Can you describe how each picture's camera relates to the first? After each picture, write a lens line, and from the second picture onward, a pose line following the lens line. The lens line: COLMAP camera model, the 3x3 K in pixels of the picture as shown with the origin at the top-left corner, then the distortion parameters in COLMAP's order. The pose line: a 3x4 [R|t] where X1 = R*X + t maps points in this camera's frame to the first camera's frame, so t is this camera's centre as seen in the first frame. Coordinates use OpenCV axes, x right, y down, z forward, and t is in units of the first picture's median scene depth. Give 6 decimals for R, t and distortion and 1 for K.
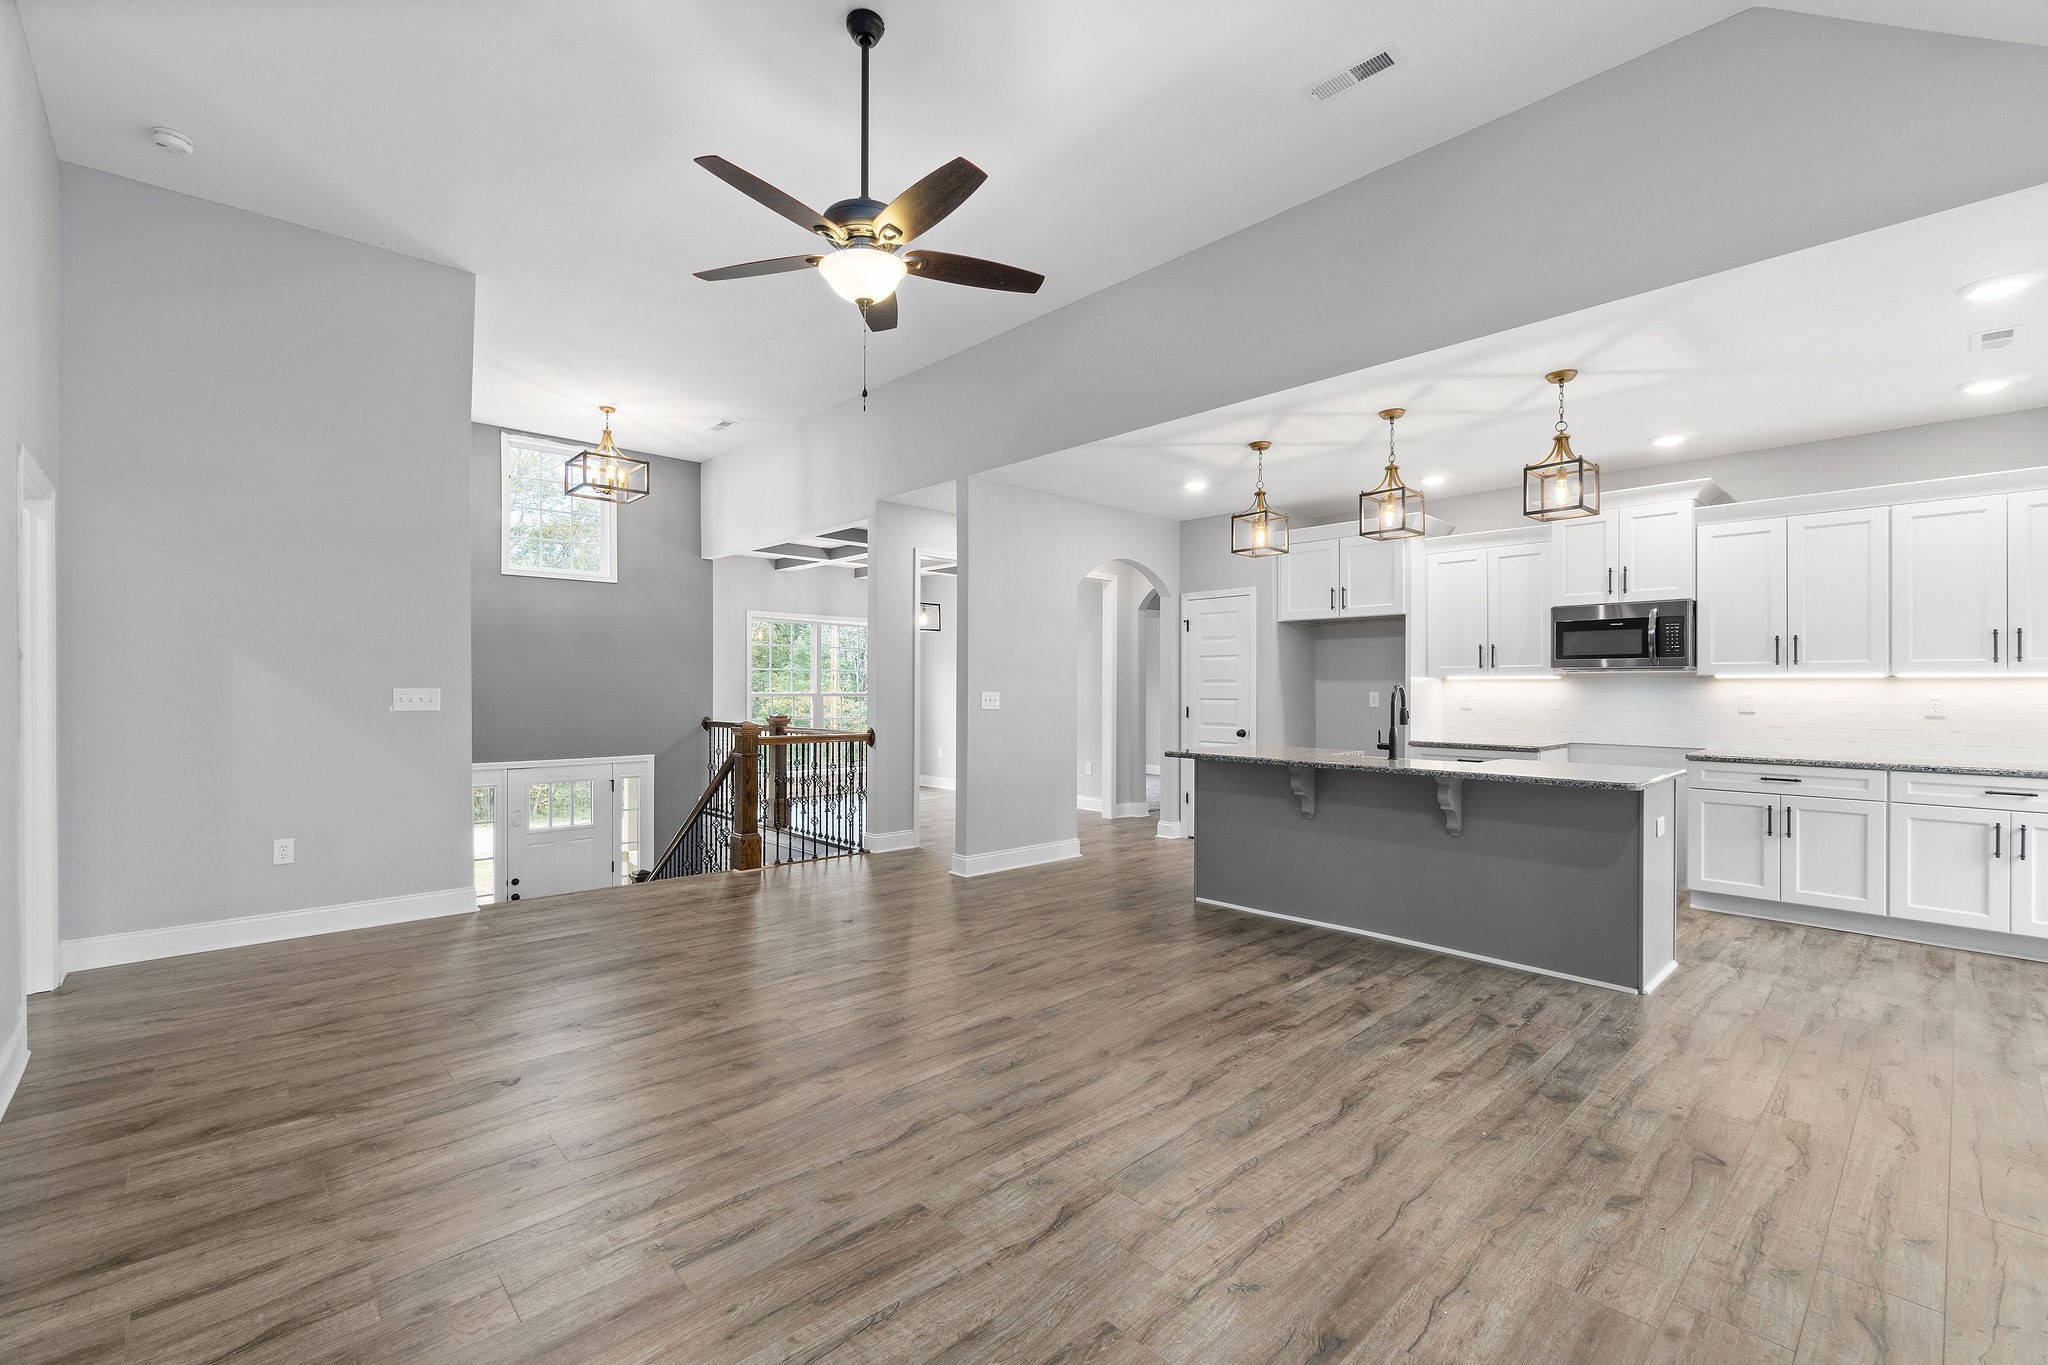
lens RADIAL K [[879.9, 0, 1022.4], [0, 879.9, 684.8], [0, 0, 1]] dist [-0.002713, 0.000518]
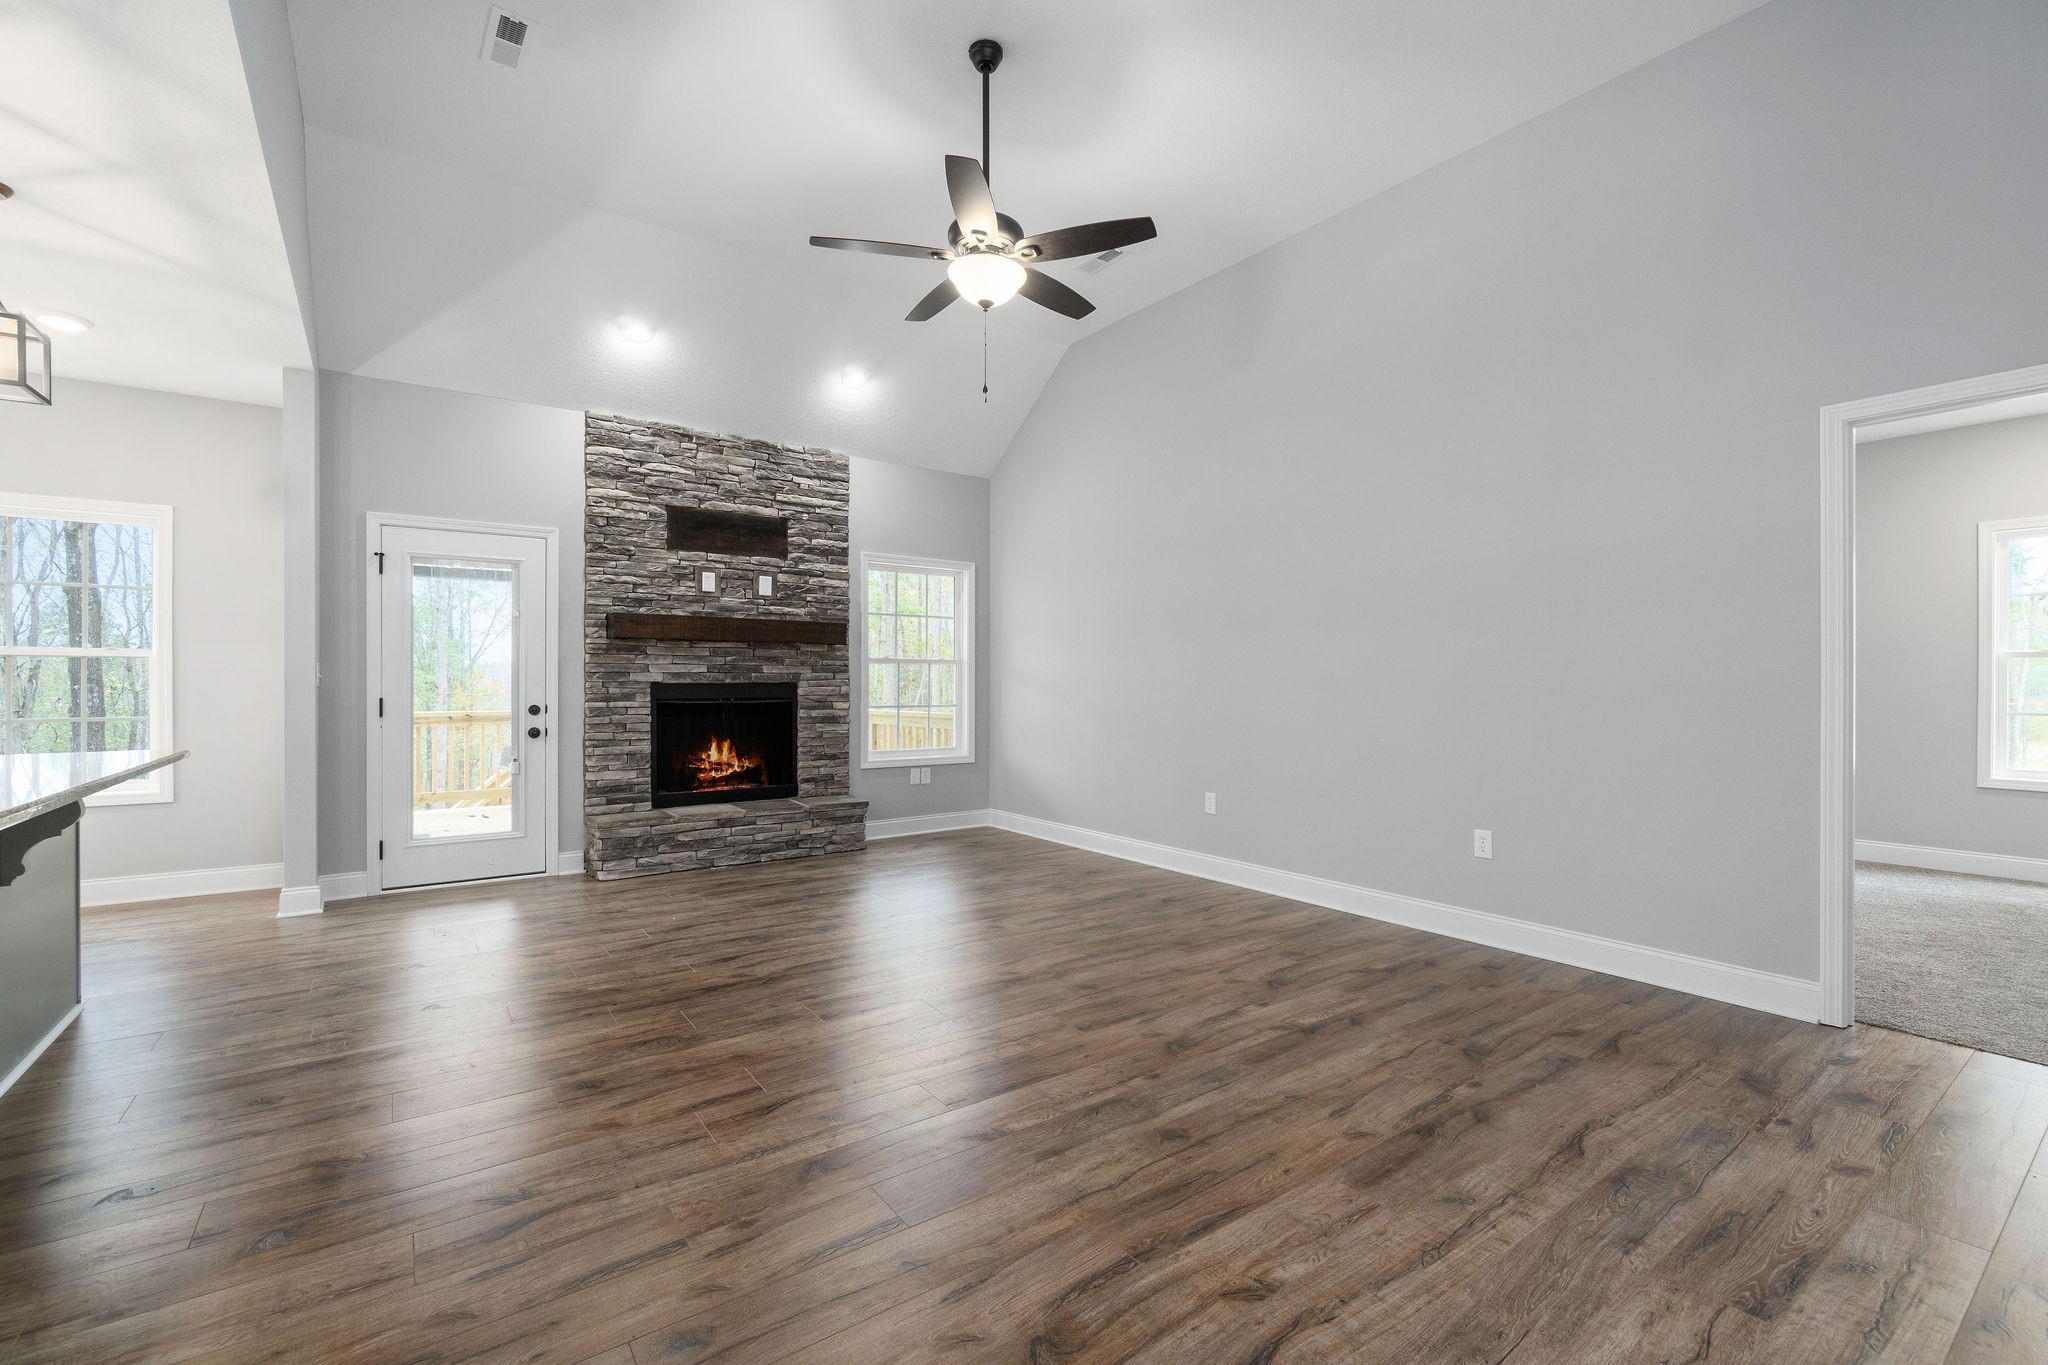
lens RADIAL K [[879.9, 0, 1022.4], [0, 879.9, 684.8], [0, 0, 1]] dist [-0.002713, 0.000518]
pose [[-0.992095, -0.004994, 0.125391, -0.263884], [-0.004959, 0.999988, 0.000595, 0.031173], [-0.125392, -0.000031, -0.992107, 1.507511]]
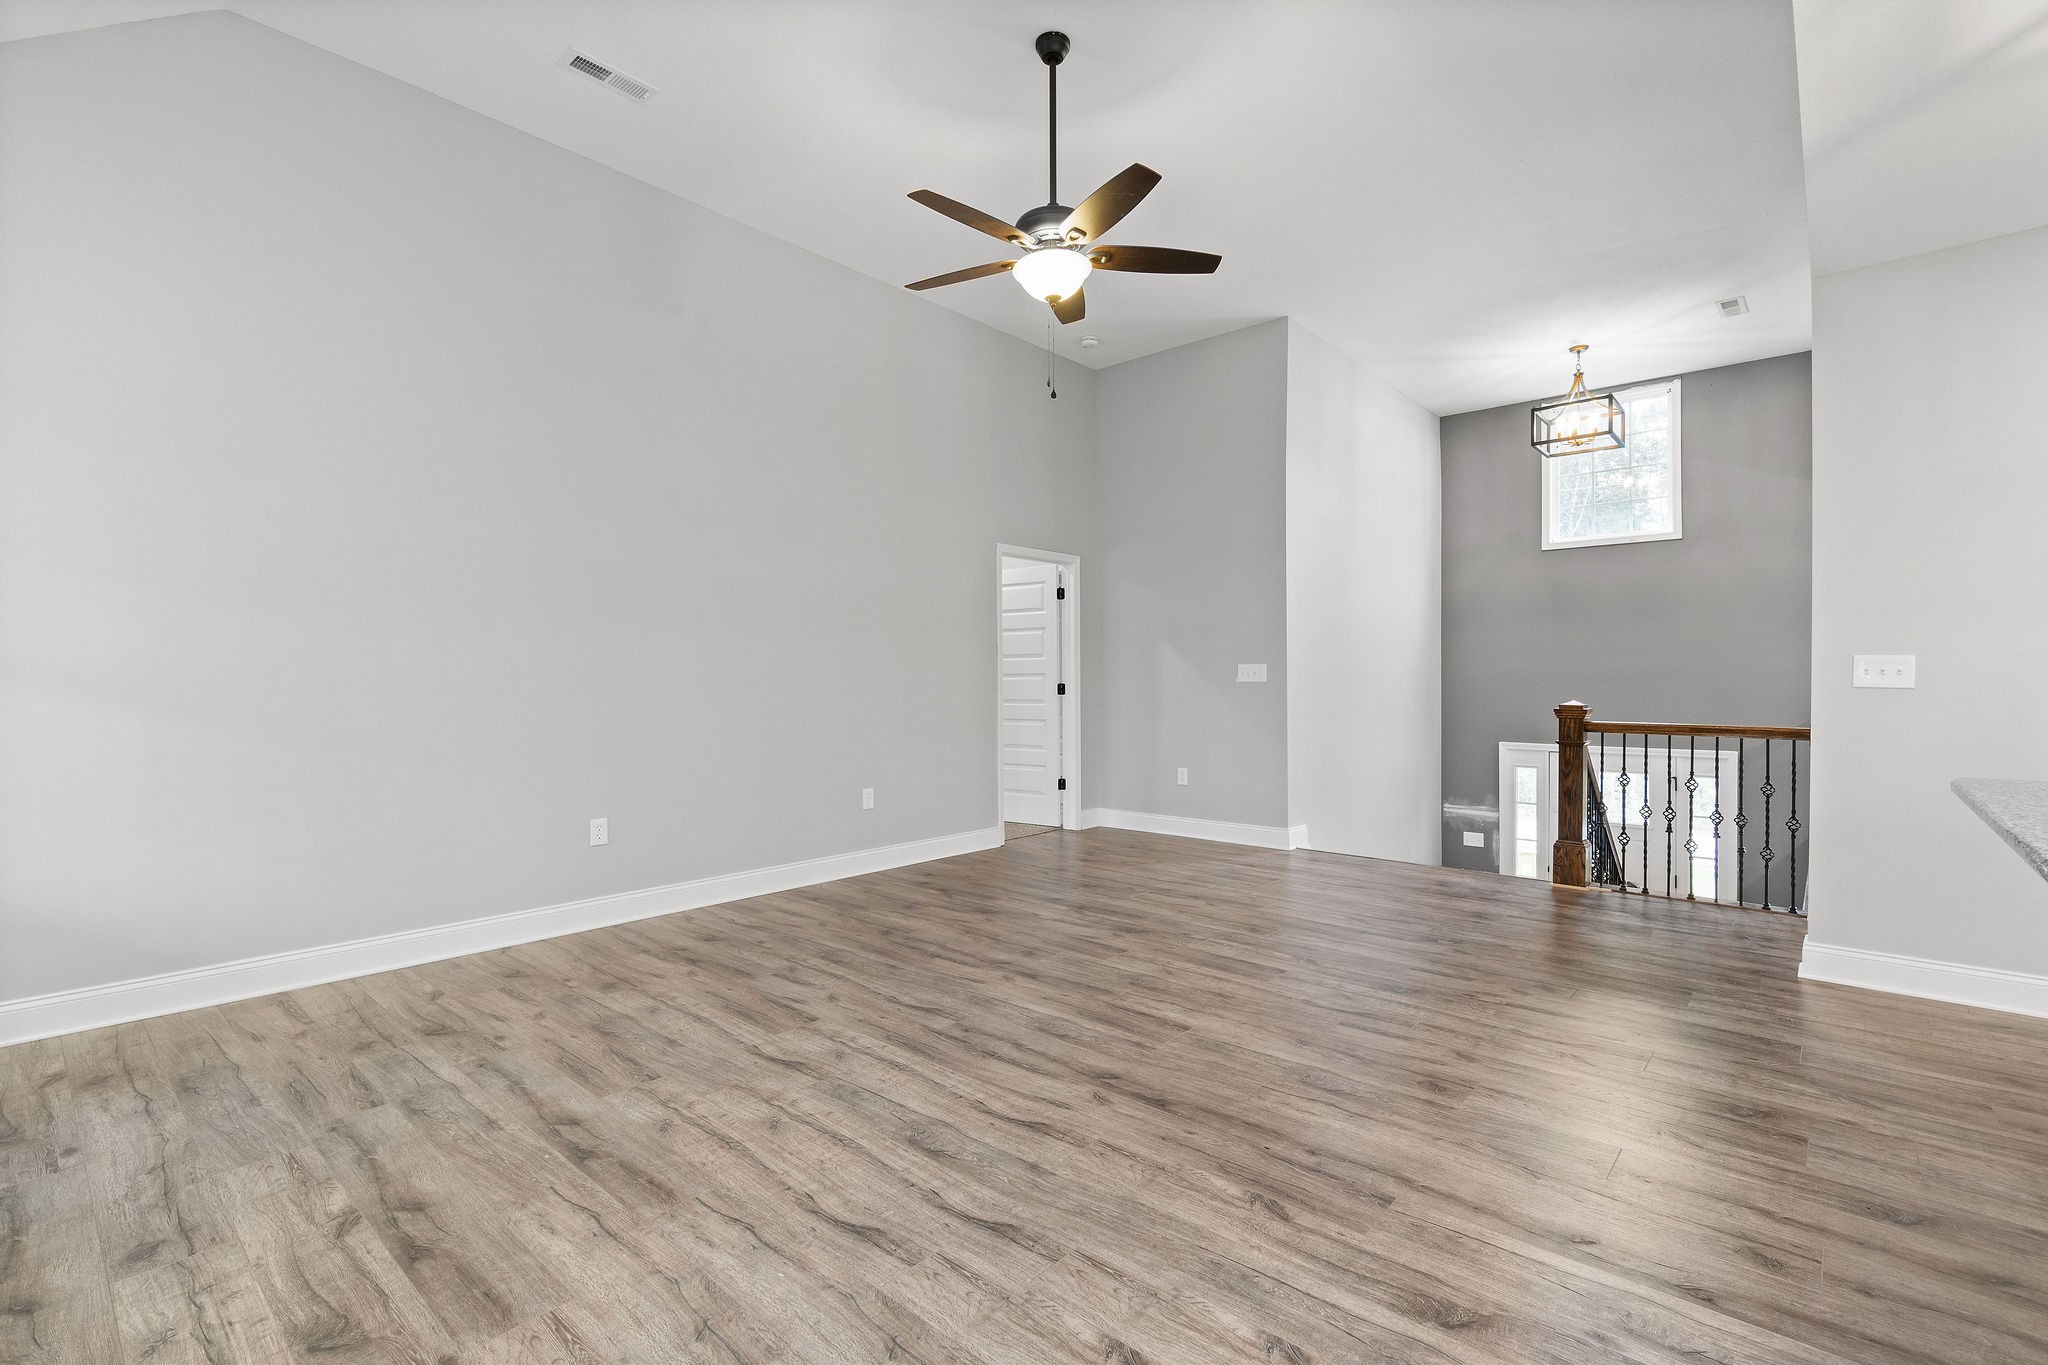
lens RADIAL K [[922.1, 0, 1018.9], [0, 922.1, 684.3], [0, 0, 1]] dist [0.001602, 0.000200]
pose [[0.091227, 0.001899, -0.995828, 0.699583], [0.003050, 0.999993, 0.002186, 0.033072], [0.995825, -0.003237, 0.091221, 0.612310]]
